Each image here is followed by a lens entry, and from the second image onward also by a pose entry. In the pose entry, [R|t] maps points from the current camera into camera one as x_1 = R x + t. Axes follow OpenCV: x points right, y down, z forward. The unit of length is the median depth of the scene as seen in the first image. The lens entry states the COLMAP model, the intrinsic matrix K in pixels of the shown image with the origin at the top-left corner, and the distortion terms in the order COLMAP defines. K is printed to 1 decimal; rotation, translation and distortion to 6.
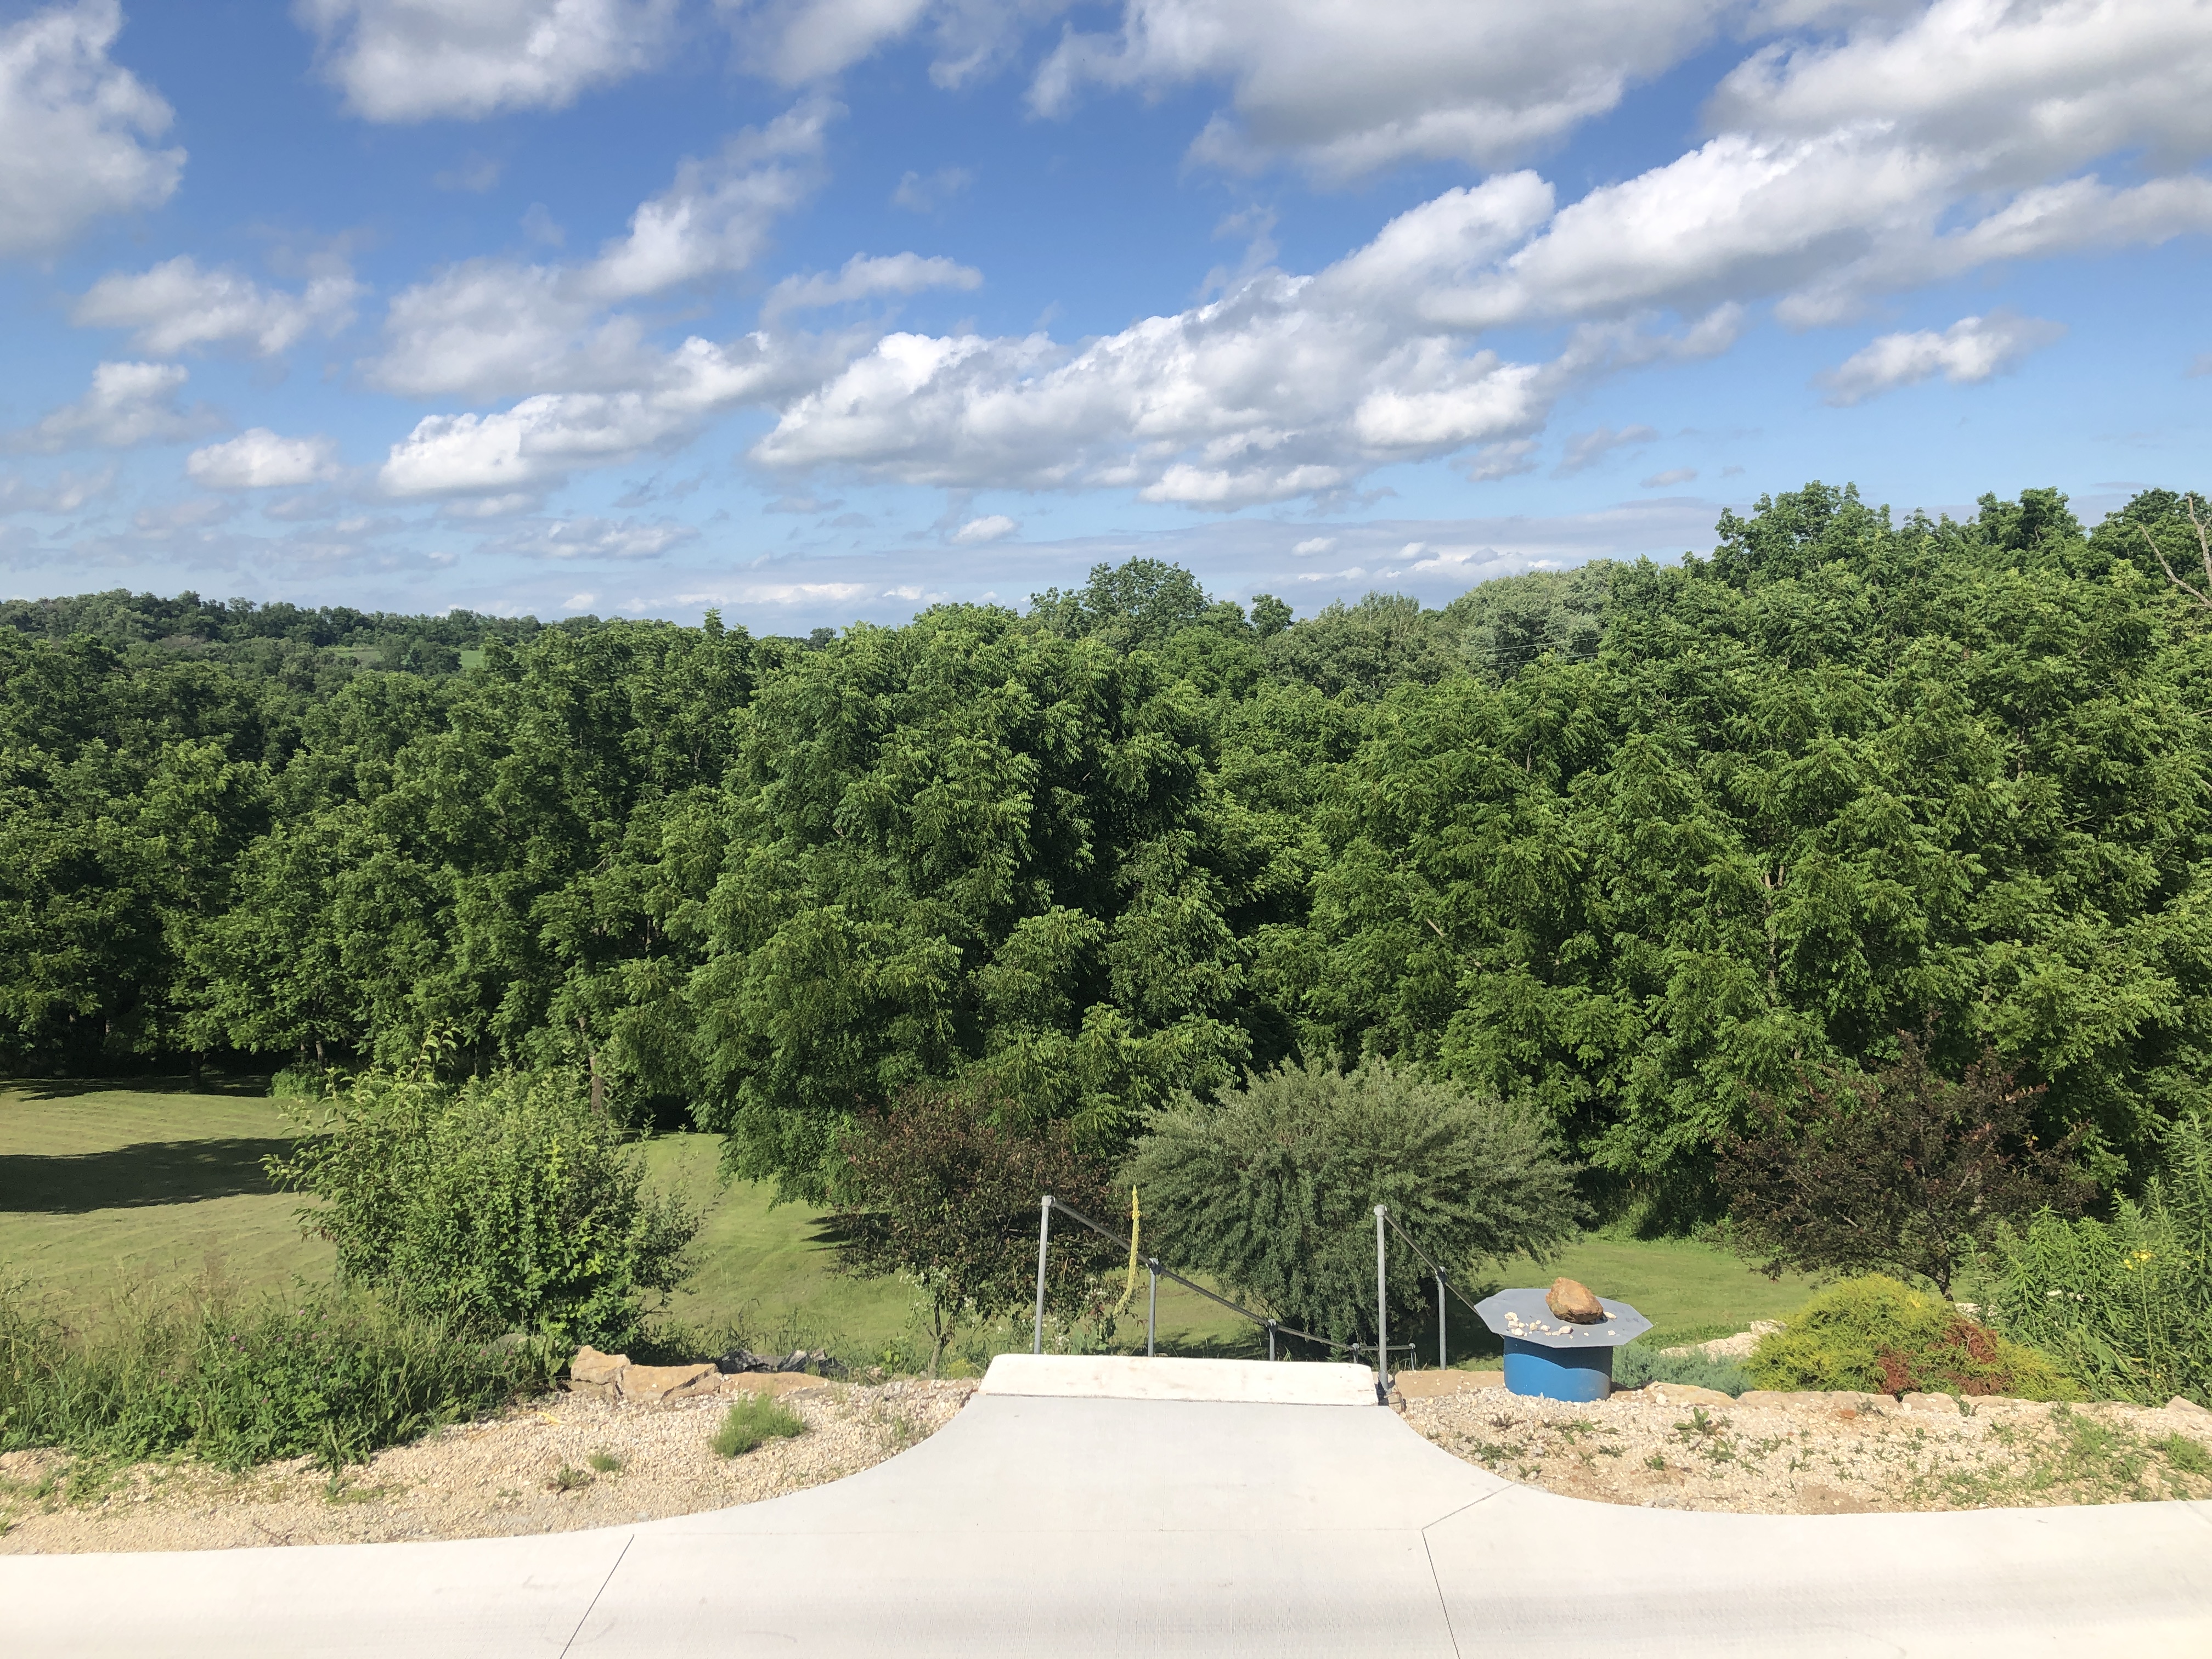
lens RADIAL K [[1773.5, 0, 1110.3], [0, 1773.5, 780.7], [0, 0, 1]] dist [0.042485, -0.006080]
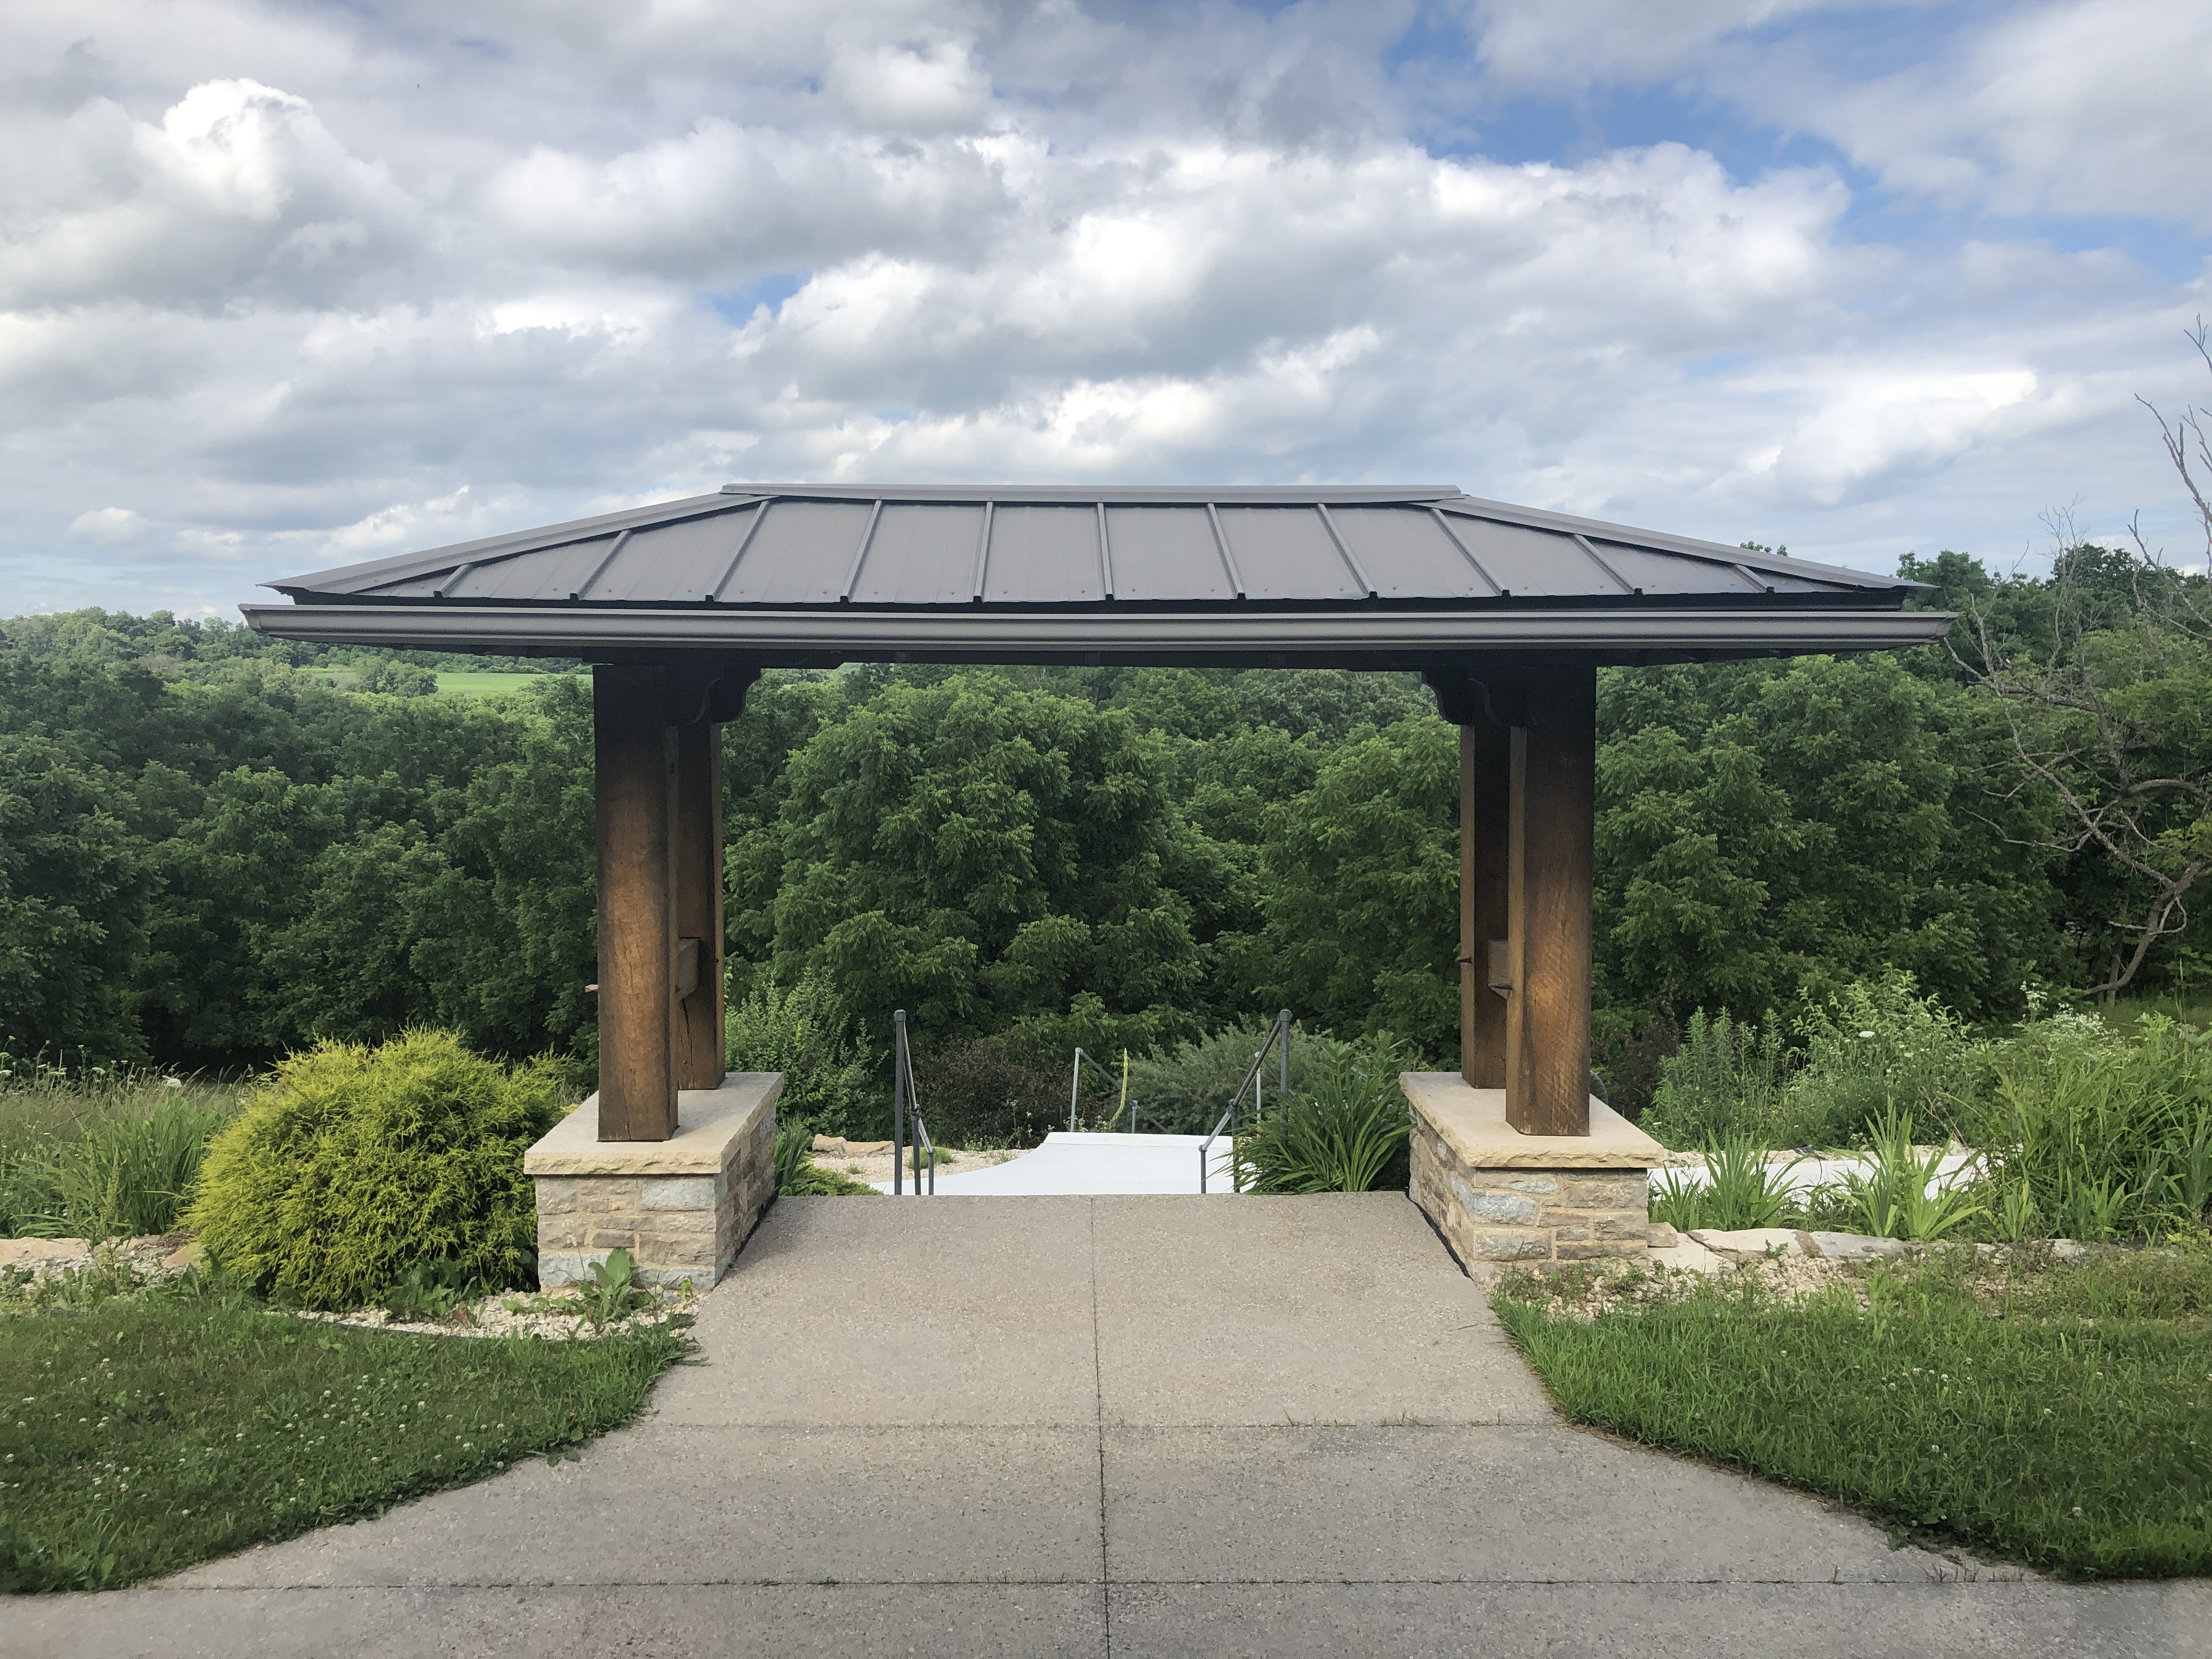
lens RADIAL K [[1773.5, 0, 1110.3], [0, 1773.5, 780.7], [0, 0, 1]] dist [0.042485, -0.006080]
pose [[0.999789, 0.012007, 0.016652, -0.007157], [-0.011733, 0.999796, -0.016457, -0.002870], [-0.016846, 0.016258, 0.999726, -0.178538]]
